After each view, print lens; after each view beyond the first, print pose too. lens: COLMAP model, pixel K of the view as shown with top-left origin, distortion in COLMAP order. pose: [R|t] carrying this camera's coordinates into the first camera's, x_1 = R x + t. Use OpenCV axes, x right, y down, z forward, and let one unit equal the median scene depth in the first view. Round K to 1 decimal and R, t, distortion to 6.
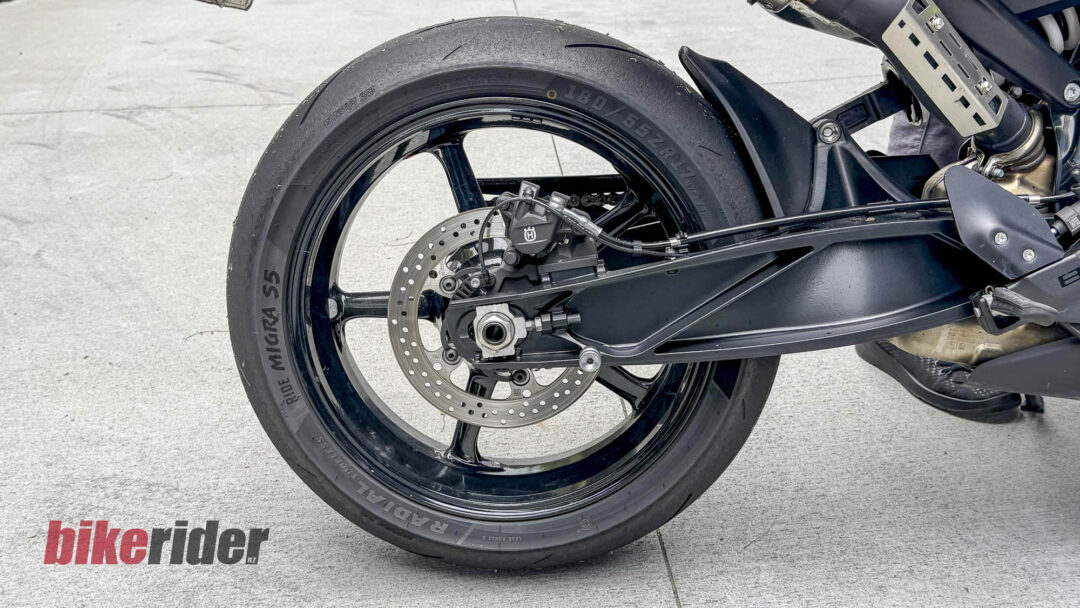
lens RADIAL K [[1028.3, 0, 540.0], [0, 1028.3, 304.0], [0, 0, 1]] dist [0.168713, -0.333699]
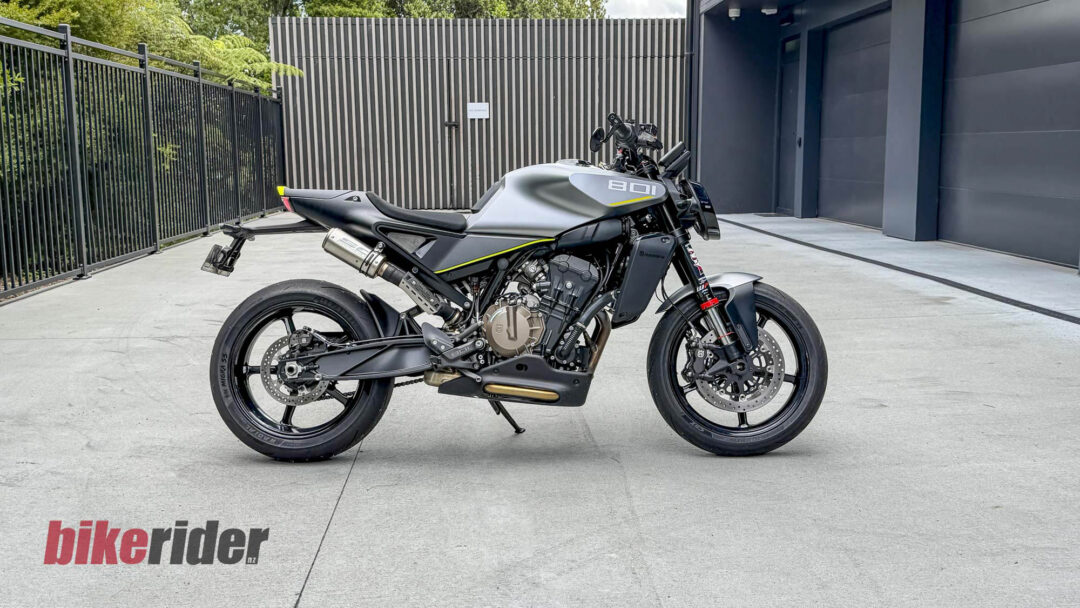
lens RADIAL K [[864.4, 0, 540.0], [0, 864.4, 304.0], [0, 0, 1]] dist [0.000665, -0.002854]
pose [[0.998187, 0.023511, 0.055404, 0.514638], [-0.007994, 0.964177, -0.265137, 0.479380], [-0.059653, 0.264214, 0.962618, -1.527348]]
